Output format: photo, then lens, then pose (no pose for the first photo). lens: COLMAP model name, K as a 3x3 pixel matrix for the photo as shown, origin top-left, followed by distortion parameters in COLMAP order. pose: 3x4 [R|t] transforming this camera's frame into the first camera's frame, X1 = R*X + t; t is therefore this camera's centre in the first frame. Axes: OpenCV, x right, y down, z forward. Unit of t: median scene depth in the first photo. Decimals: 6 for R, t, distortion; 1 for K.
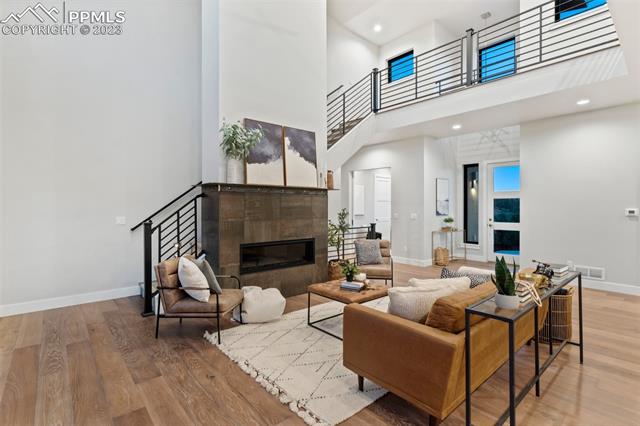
lens RADIAL K [[307.7, 0, 314.7], [0, 307.7, 207.8], [0, 0, 1]] dist [-0.001693, 0.000160]
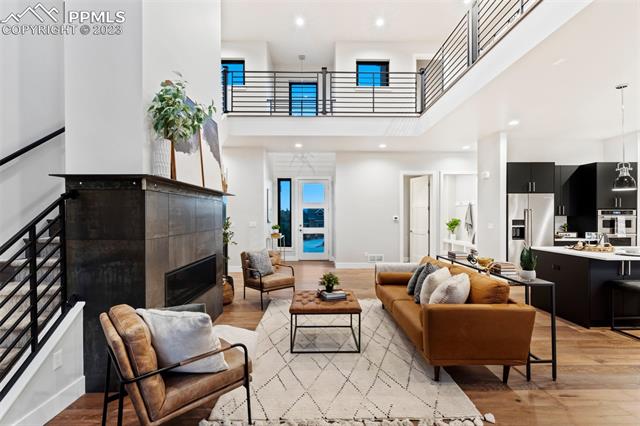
lens RADIAL K [[296.5, 0, 317.0], [0, 296.5, 214.4], [0, 0, 1]] dist [0.002048, 0.000371]
pose [[0.637579, 0.000643, 0.770385, -0.321542], [0.003885, 0.999984, -0.004050, -0.000694], [-0.770375, 0.005576, 0.637567, 0.220741]]
